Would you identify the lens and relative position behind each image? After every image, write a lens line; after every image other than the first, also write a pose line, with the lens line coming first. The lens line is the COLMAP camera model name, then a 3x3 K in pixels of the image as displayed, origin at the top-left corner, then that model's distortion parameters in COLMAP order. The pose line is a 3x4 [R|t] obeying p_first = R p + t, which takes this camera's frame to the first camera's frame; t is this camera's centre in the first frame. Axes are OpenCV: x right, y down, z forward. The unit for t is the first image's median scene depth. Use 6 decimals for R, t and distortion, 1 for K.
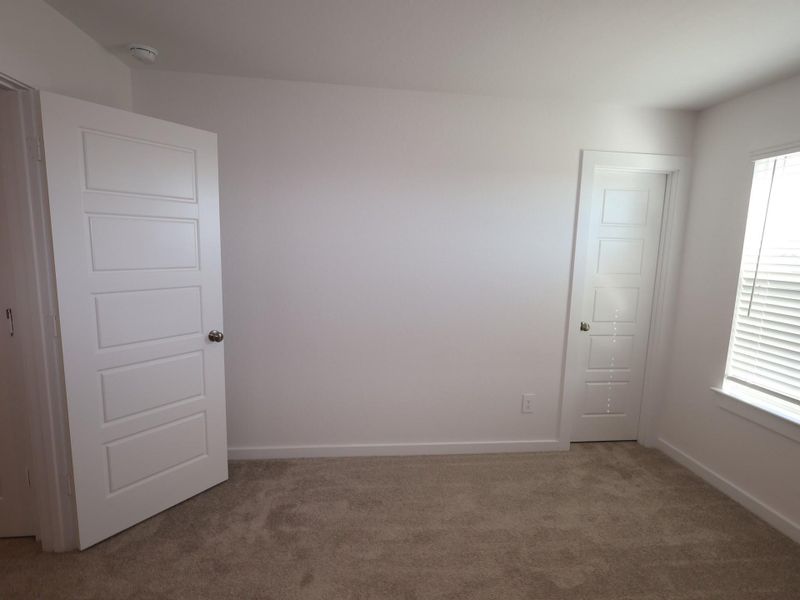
lens RADIAL K [[422.8, 0, 401.4], [0, 422.8, 302.9], [0, 0, 1]] dist [0.000799, 0.001187]
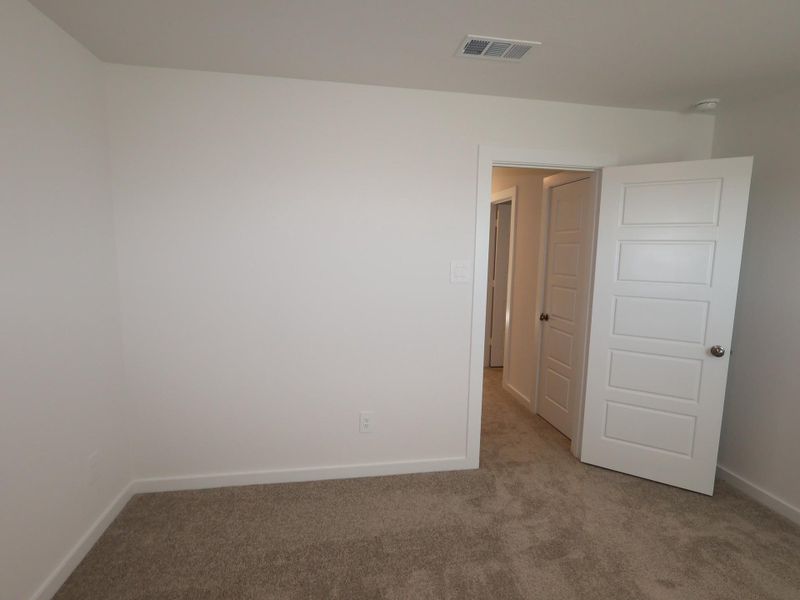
lens RADIAL K [[422.8, 0, 401.4], [0, 422.8, 302.9], [0, 0, 1]] dist [0.000799, 0.001187]
pose [[0.051634, 0.098979, -0.993749, 0.589723], [-0.160428, 0.982975, 0.089570, -0.007703], [0.985696, 0.154800, 0.066634, 0.153290]]
